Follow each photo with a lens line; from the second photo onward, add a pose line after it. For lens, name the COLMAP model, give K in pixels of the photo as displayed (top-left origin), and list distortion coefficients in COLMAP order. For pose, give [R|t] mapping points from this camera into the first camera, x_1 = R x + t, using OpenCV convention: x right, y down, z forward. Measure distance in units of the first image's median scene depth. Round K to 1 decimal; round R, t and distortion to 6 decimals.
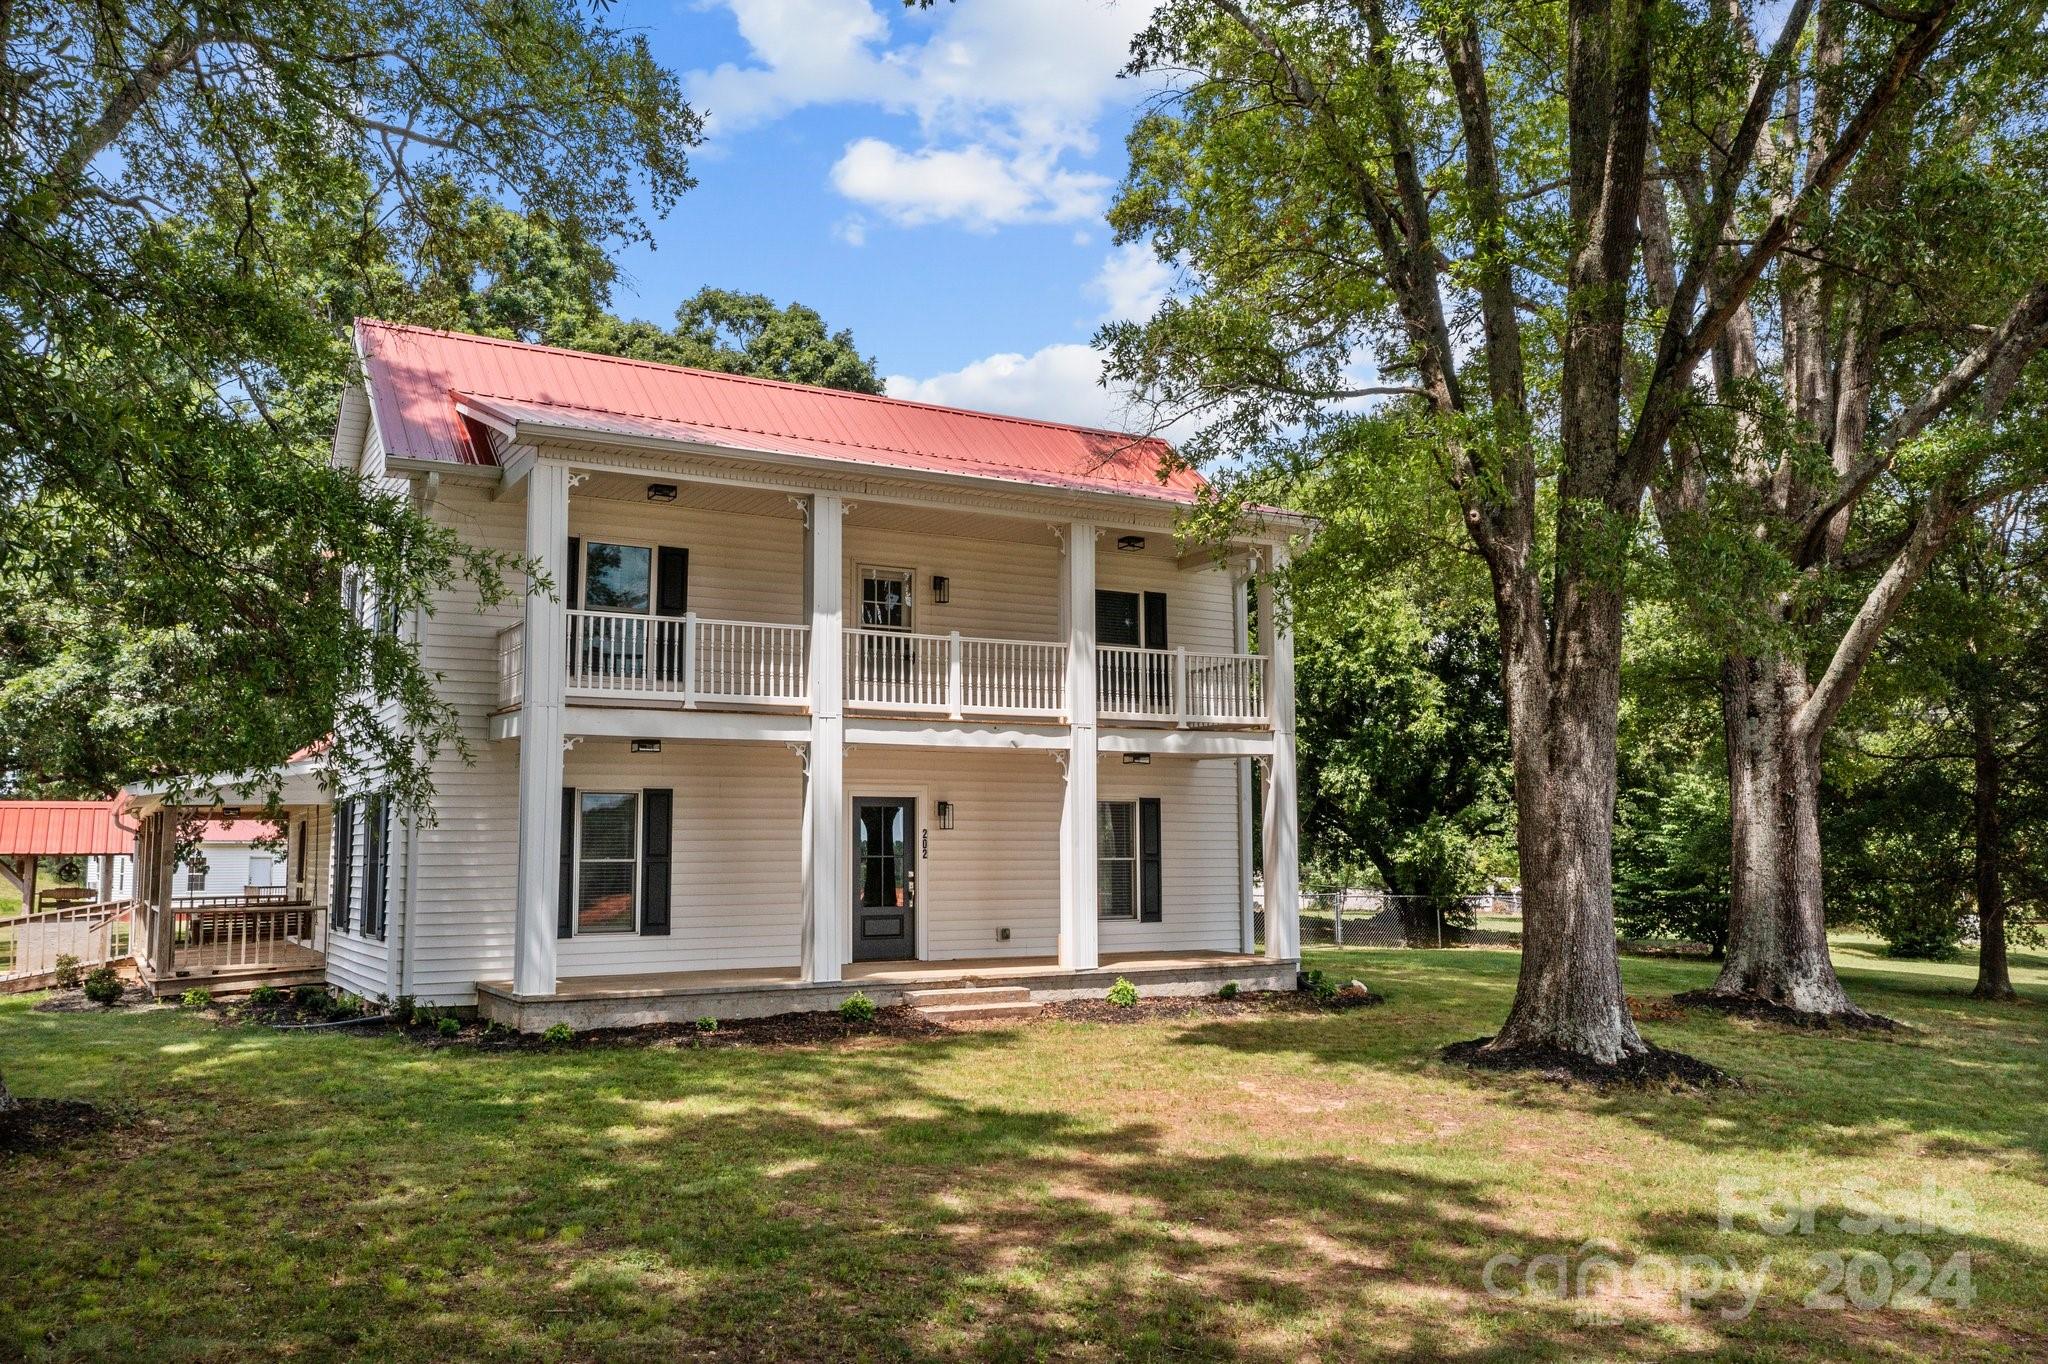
lens RADIAL K [[1655.9, 0, 1038.8], [0, 1655.9, 686.7], [0, 0, 1]] dist [0.006986, 0.005390]
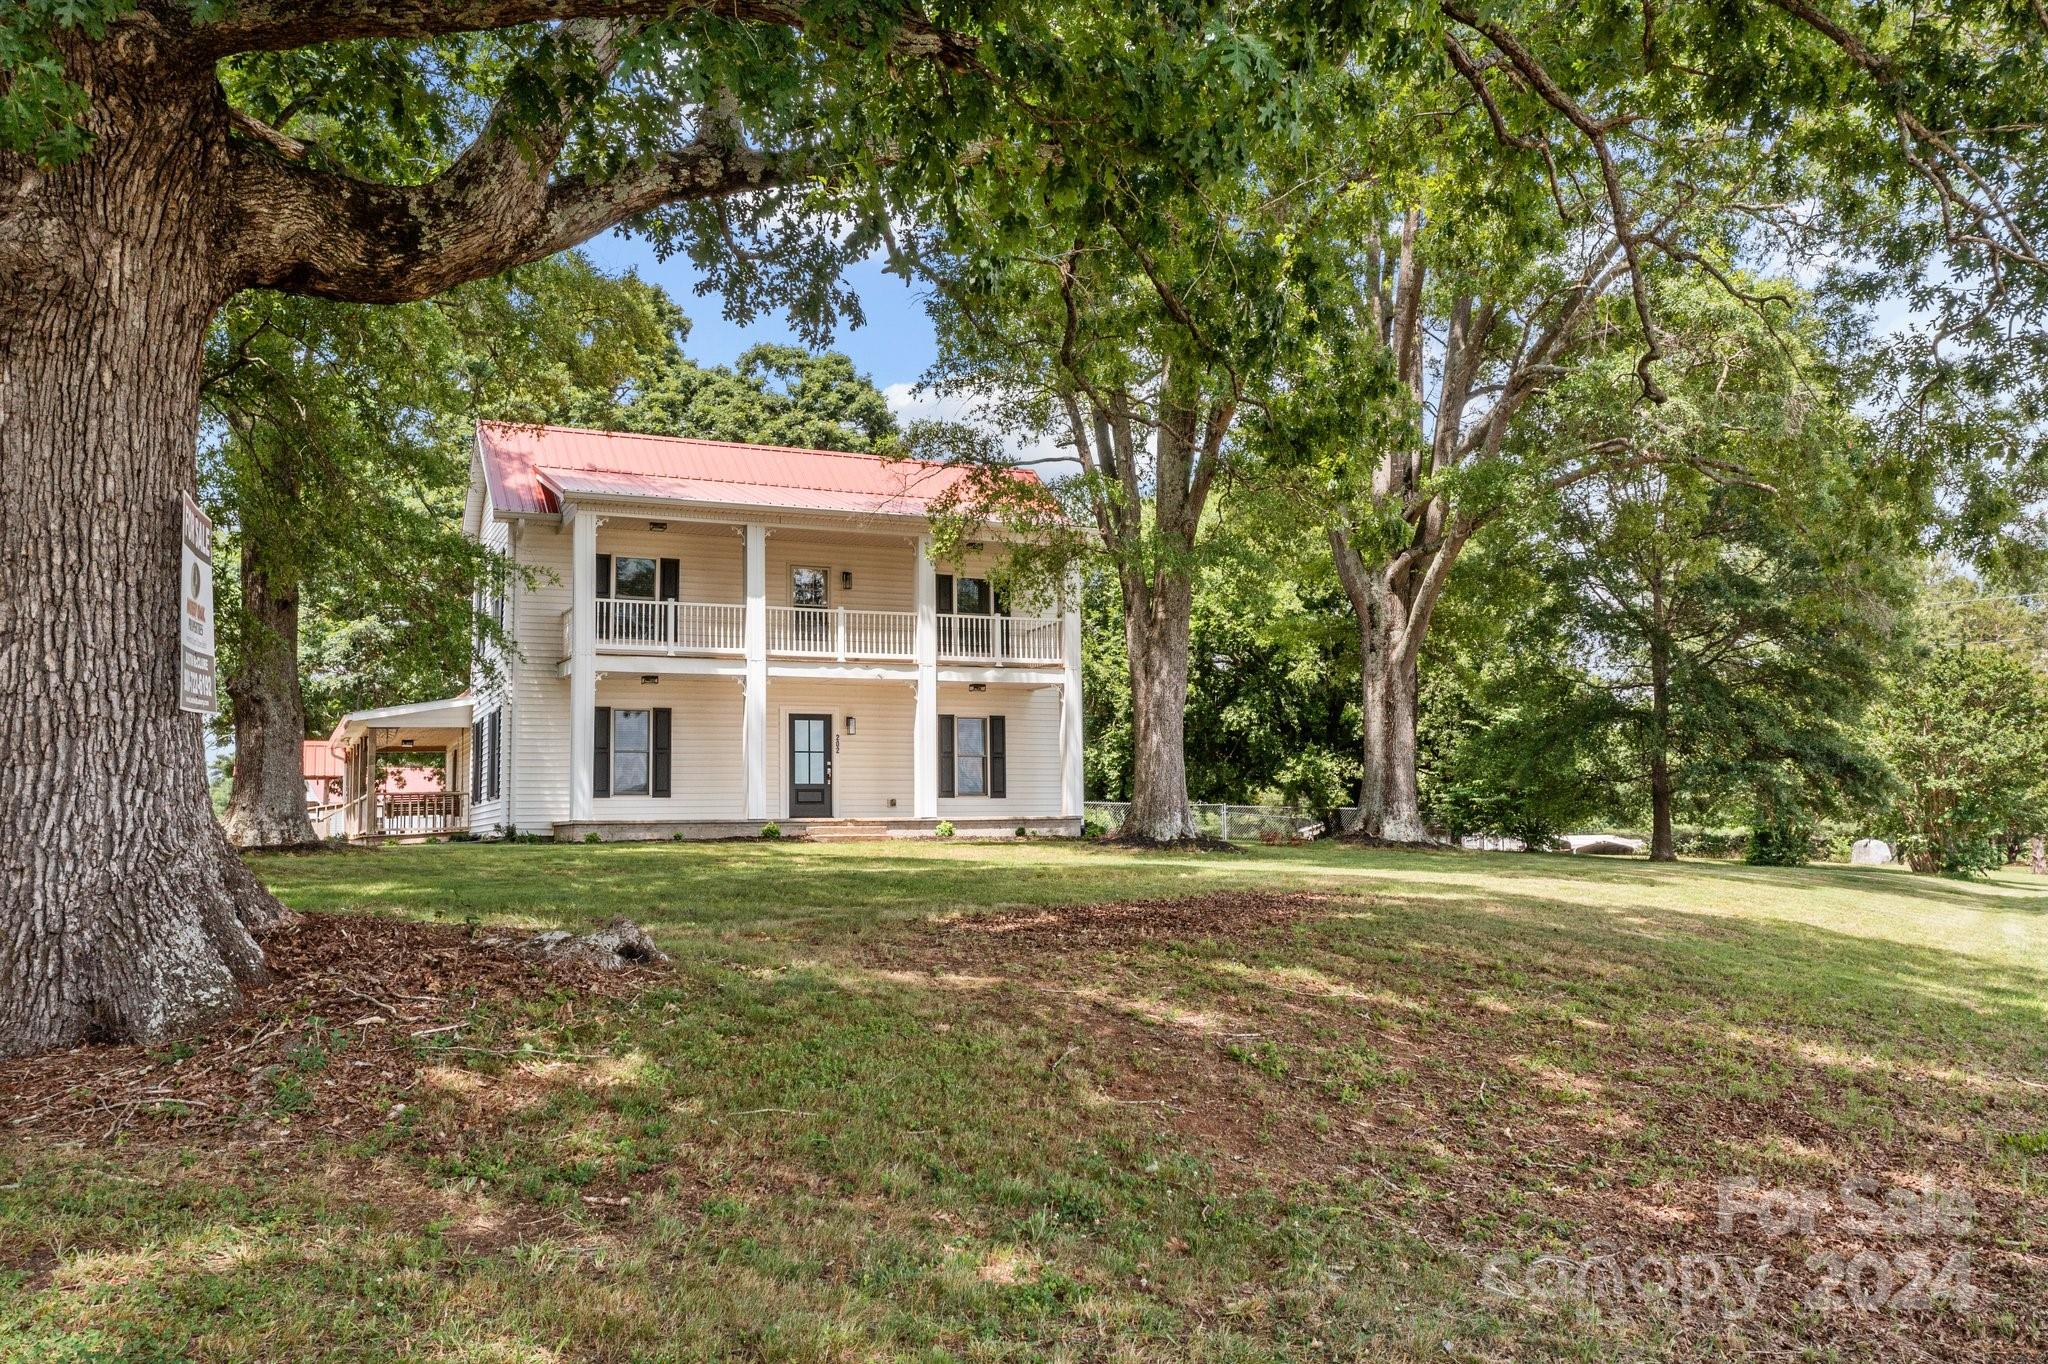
lens RADIAL K [[1655.9, 0, 1034.5], [0, 1655.9, 686.9], [0, 0, 1]] dist [0.006986, 0.005390]
pose [[0.995997, -0.018177, -0.087513, 0.266228], [0.019105, 0.999770, 0.009777, 0.030878], [0.087316, -0.011410, 0.996115, -0.564225]]
